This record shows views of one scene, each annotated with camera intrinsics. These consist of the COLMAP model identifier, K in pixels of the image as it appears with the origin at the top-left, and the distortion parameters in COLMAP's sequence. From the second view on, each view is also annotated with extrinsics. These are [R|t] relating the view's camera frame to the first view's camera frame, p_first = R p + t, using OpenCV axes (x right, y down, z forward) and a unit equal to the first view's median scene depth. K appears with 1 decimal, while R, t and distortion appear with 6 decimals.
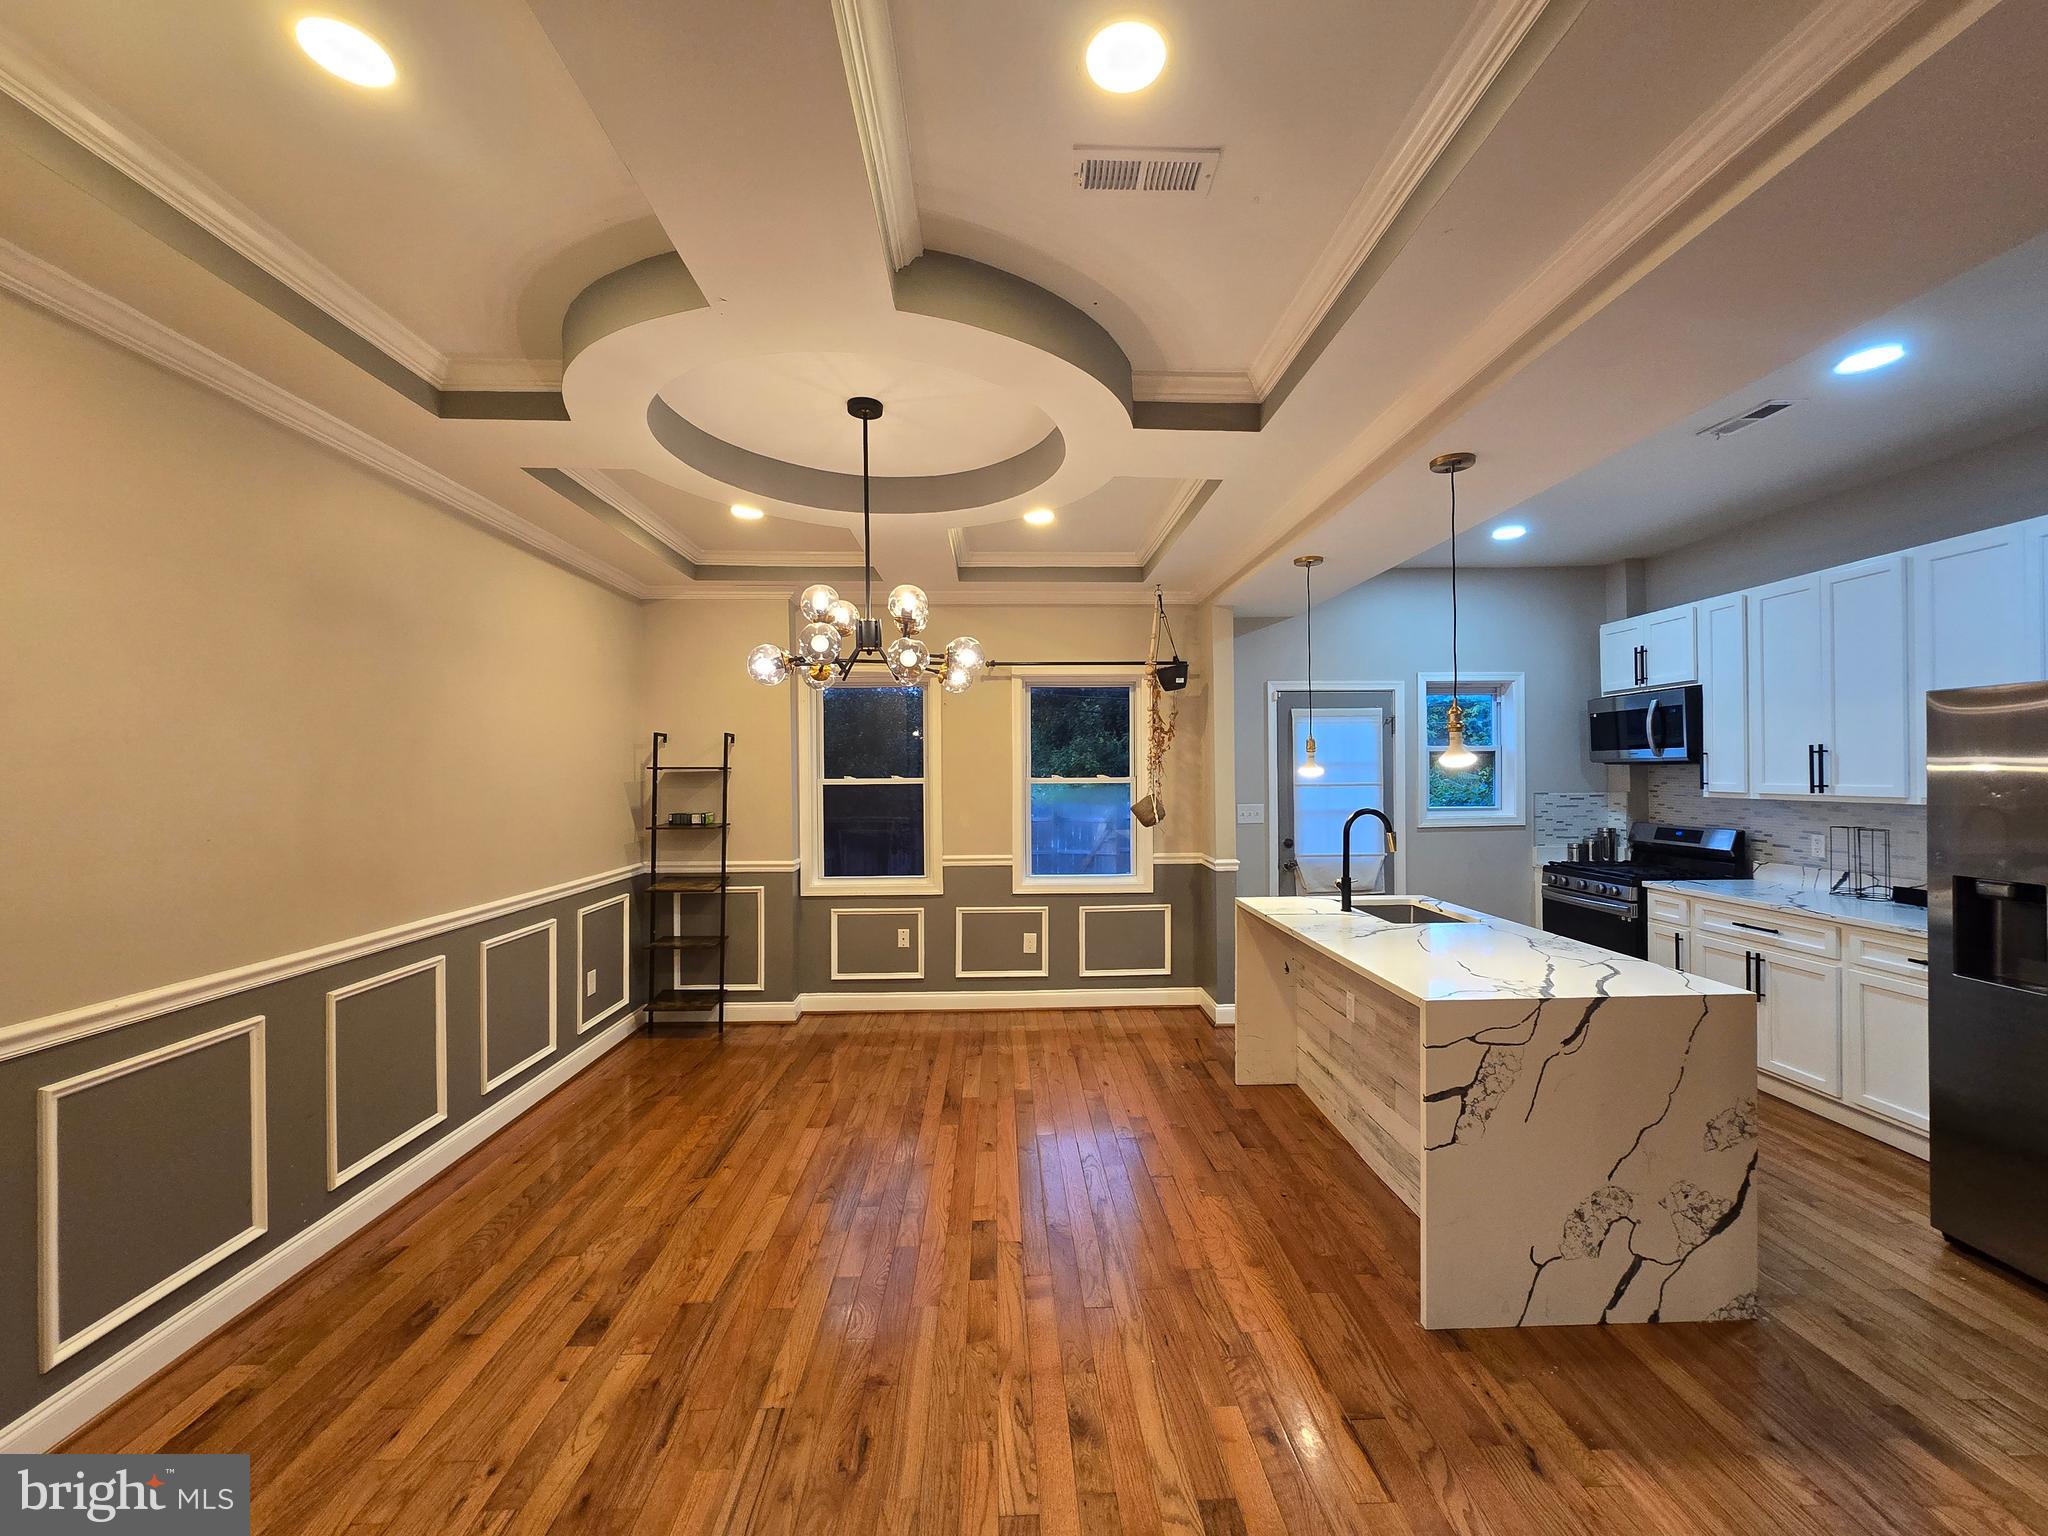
lens RADIAL K [[836.5, 0, 1019.5], [0, 836.5, 773.4], [0, 0, 1]] dist [-0.000759, 0.000236]
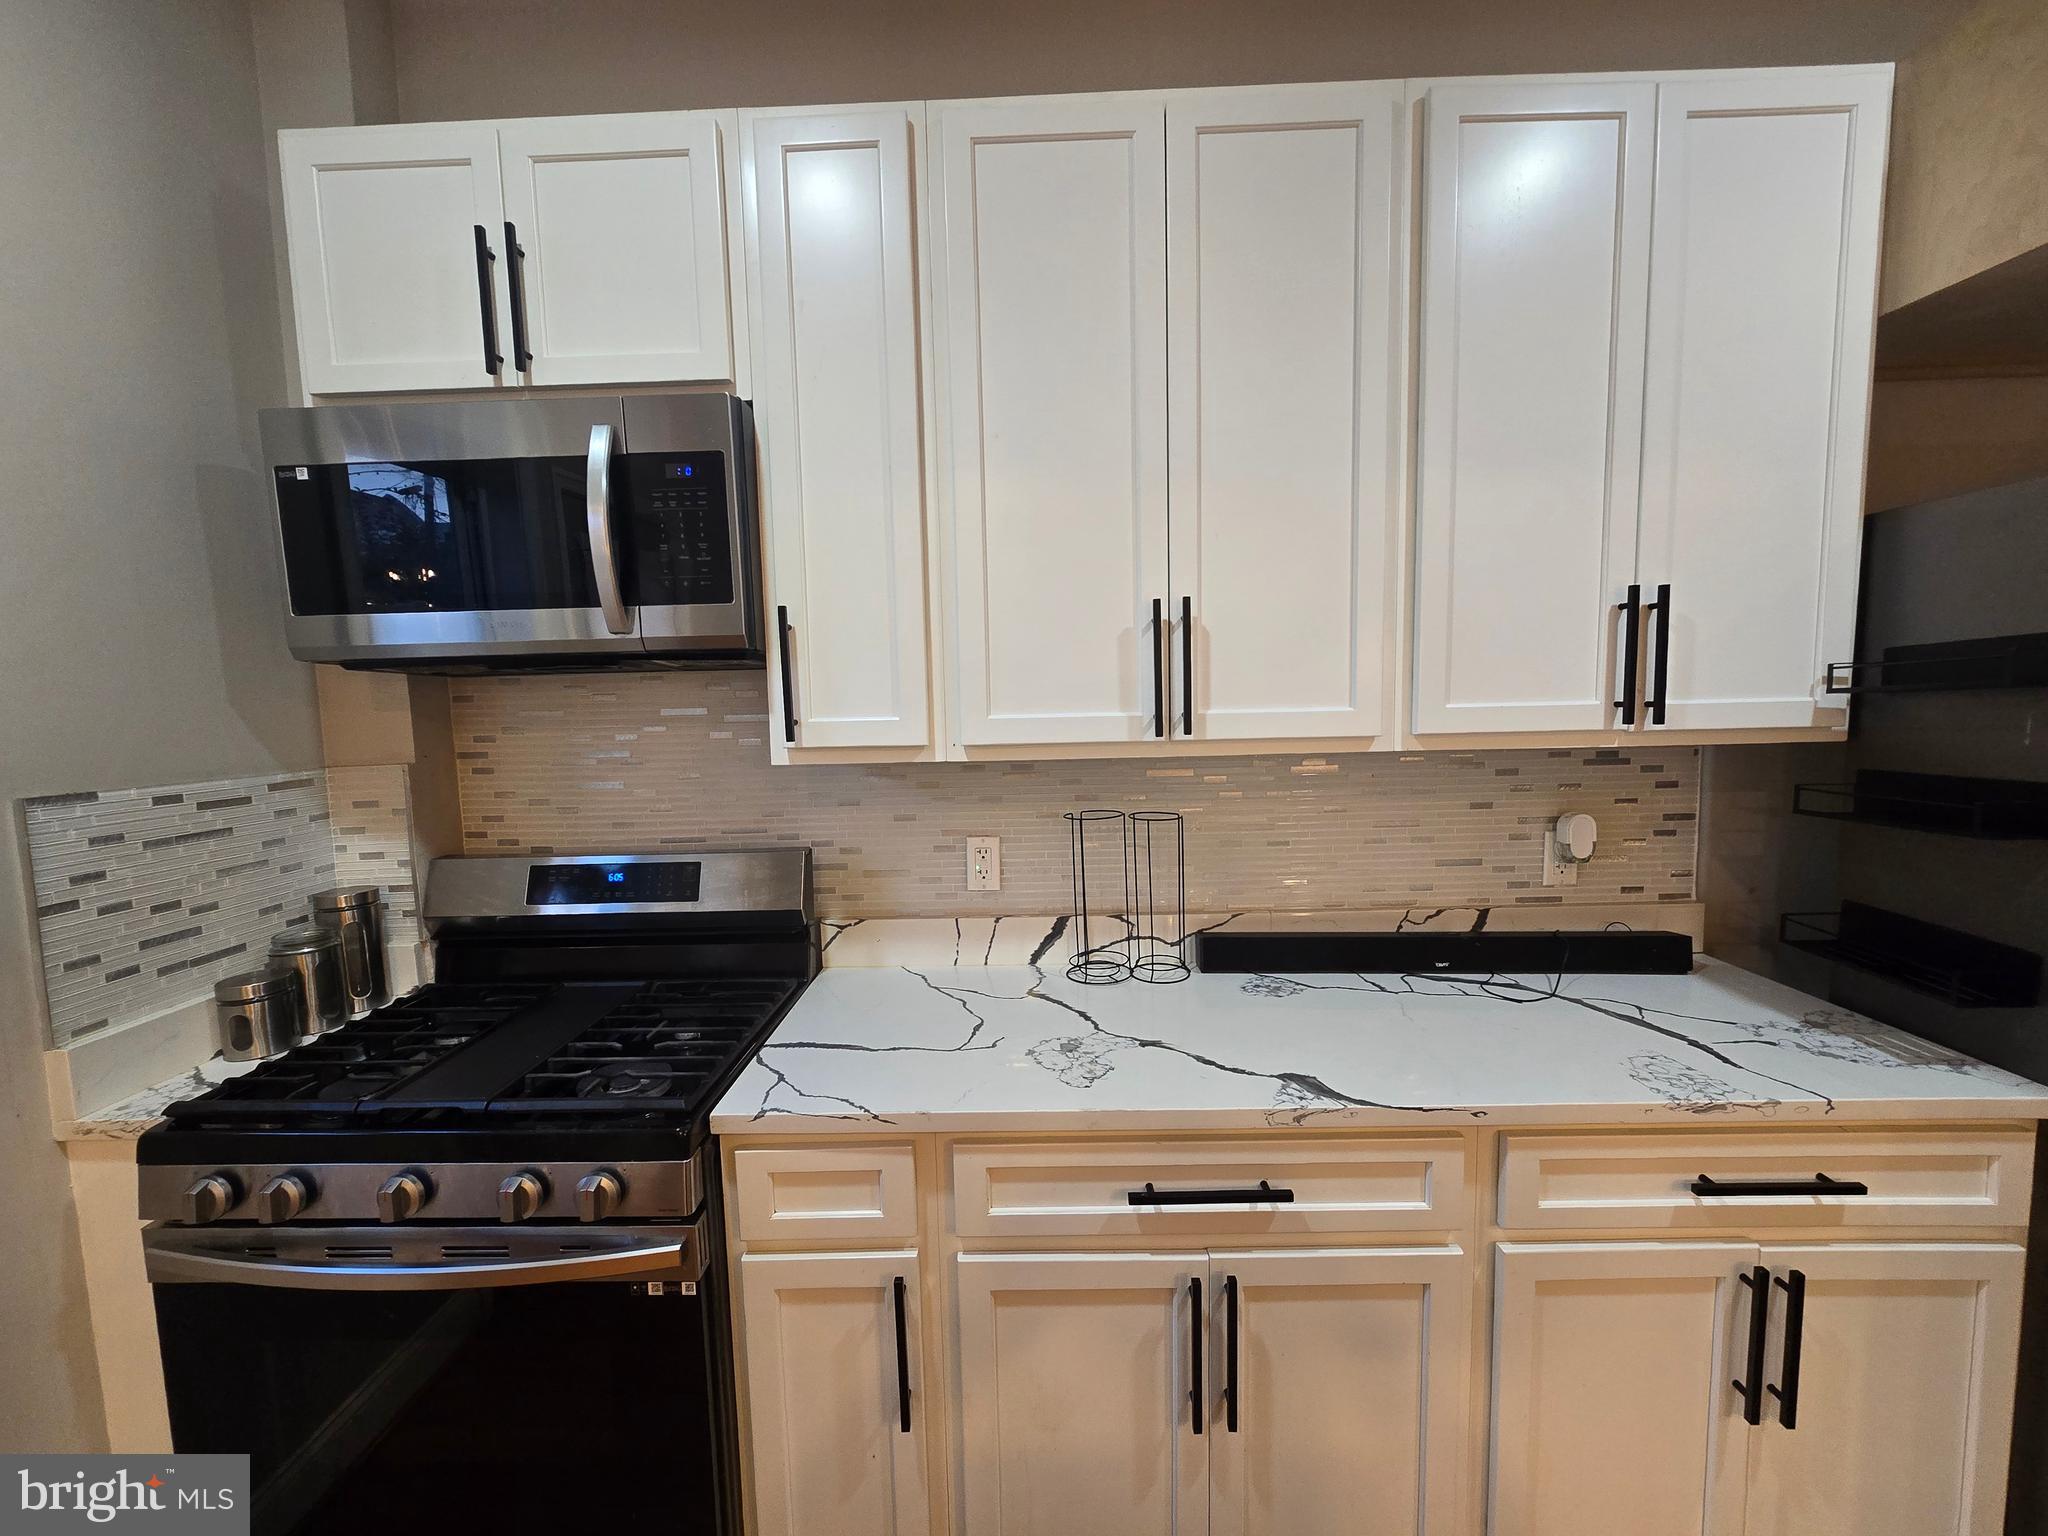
lens RADIAL K [[836.5, 0, 1019.5], [0, 836.5, 773.4], [0, 0, 1]] dist [-0.000759, 0.000236]
pose [[0.045689, -0.079472, 0.995790, 0.462426], [0.027233, 0.996559, 0.078284, 0.008243], [-0.998584, 0.023542, 0.047696, 0.816191]]
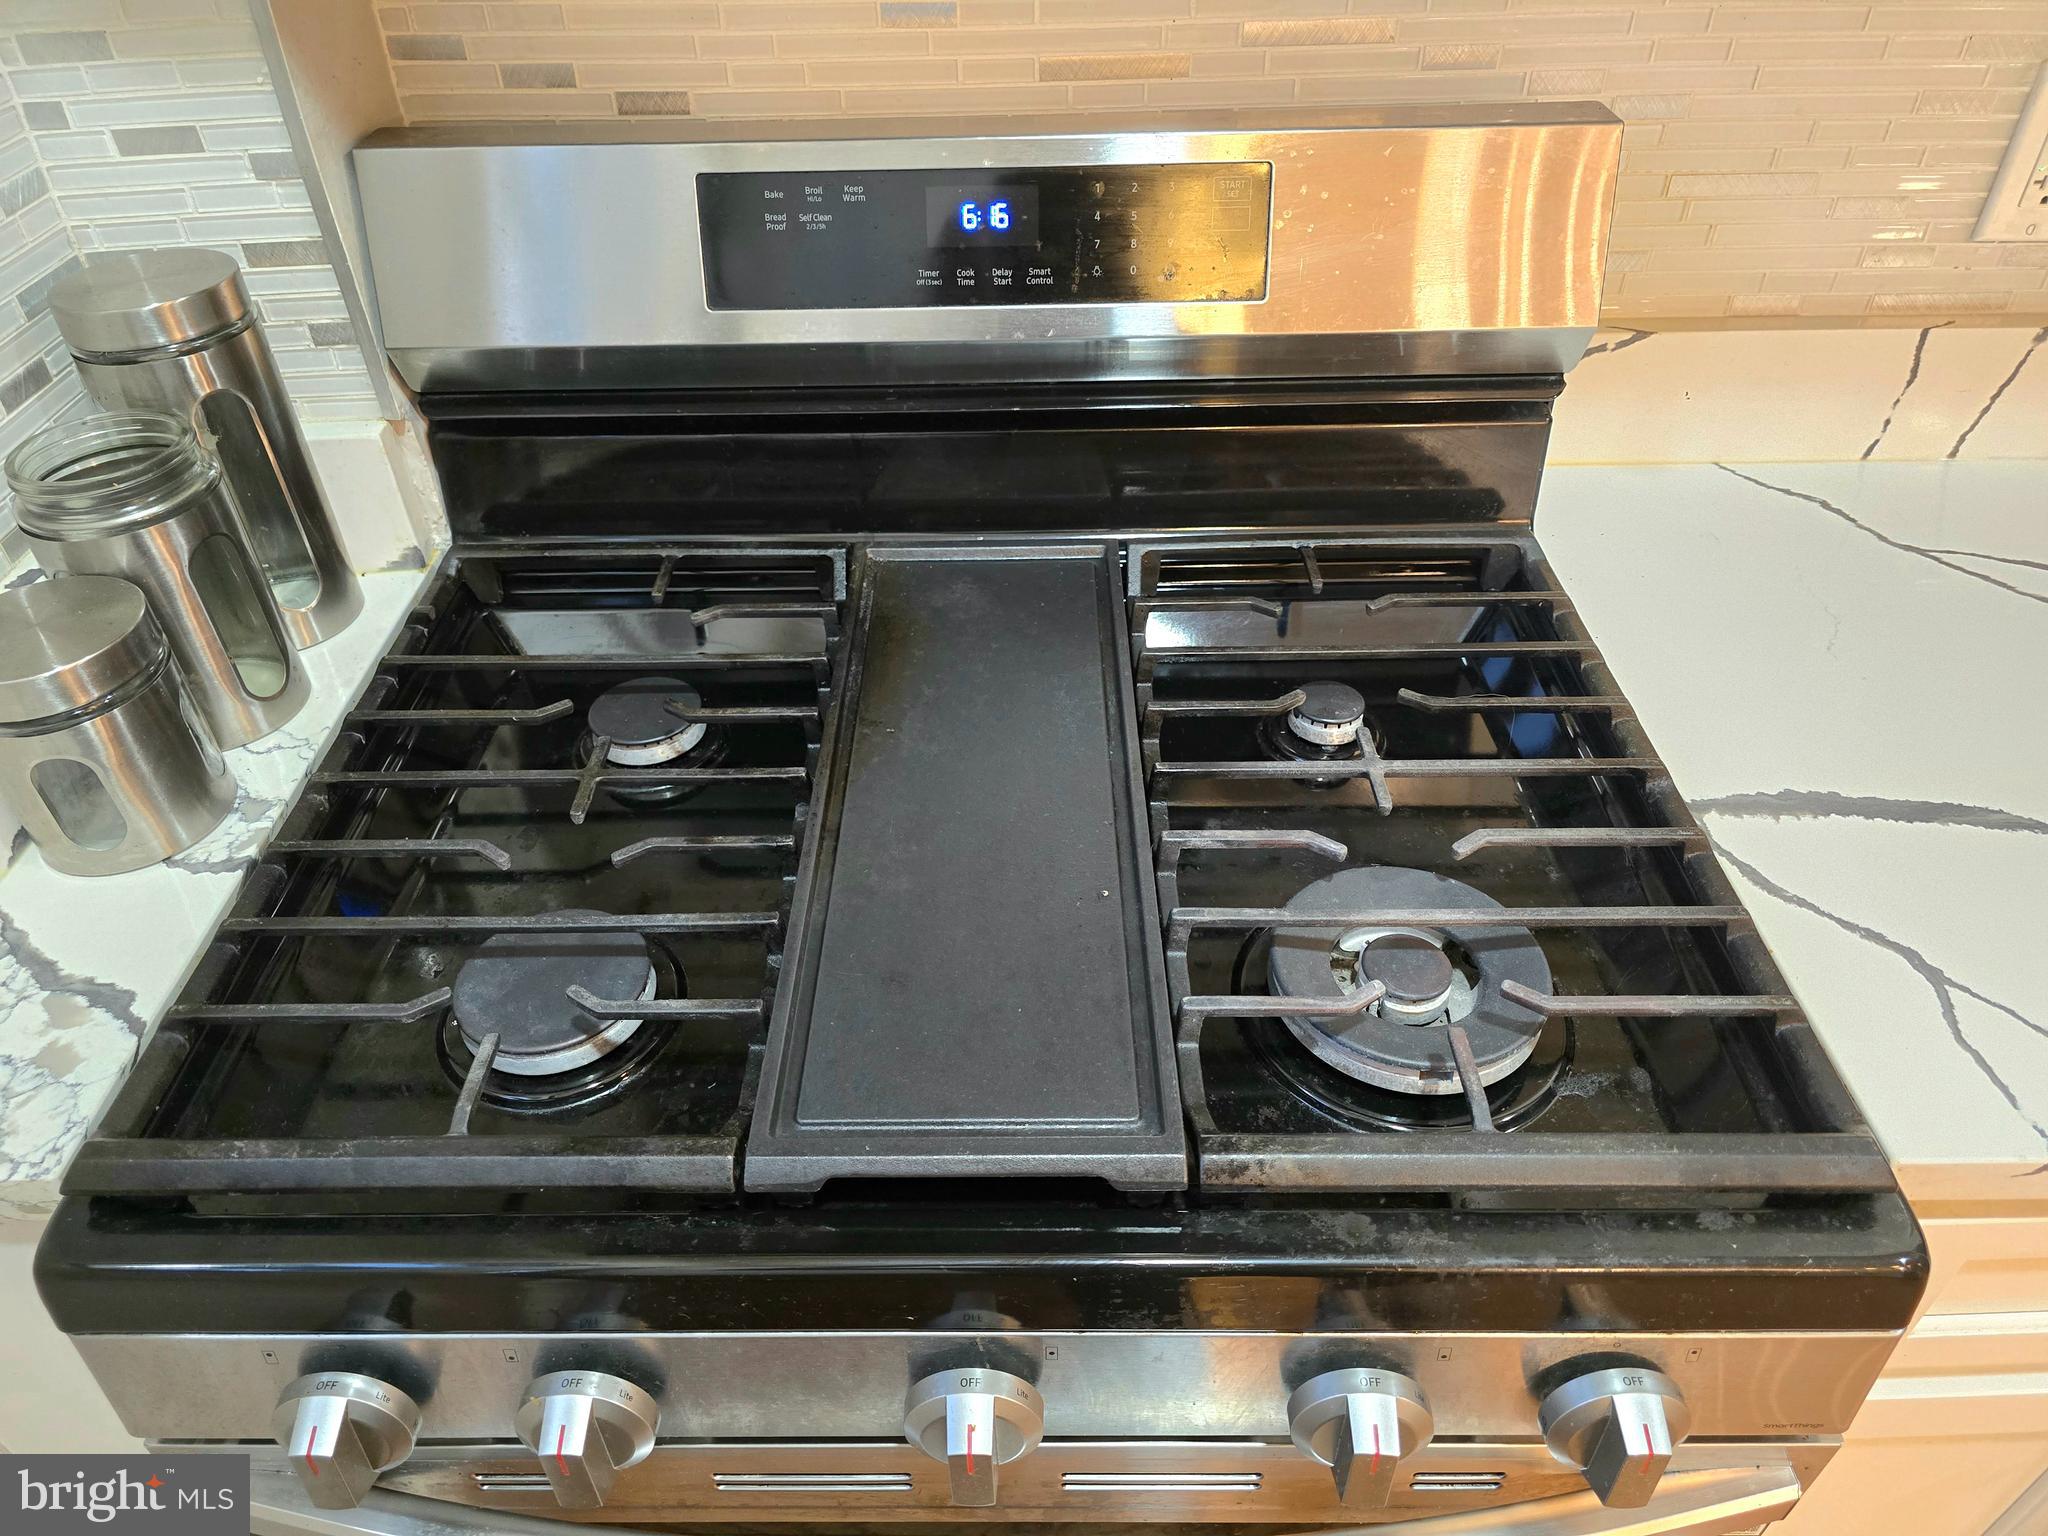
lens RADIAL K [[1474.9, 0, 1024.0], [0, 1474.9, 768.0], [0, 0, 1]] dist [-0.001267, -0.002101]
pose [[0.033011, -0.607165, 0.793890, 0.602921], [0.022910, 0.794574, 0.606735, 0.016095], [-0.999192, -0.001841, 0.040140, 0.983953]]
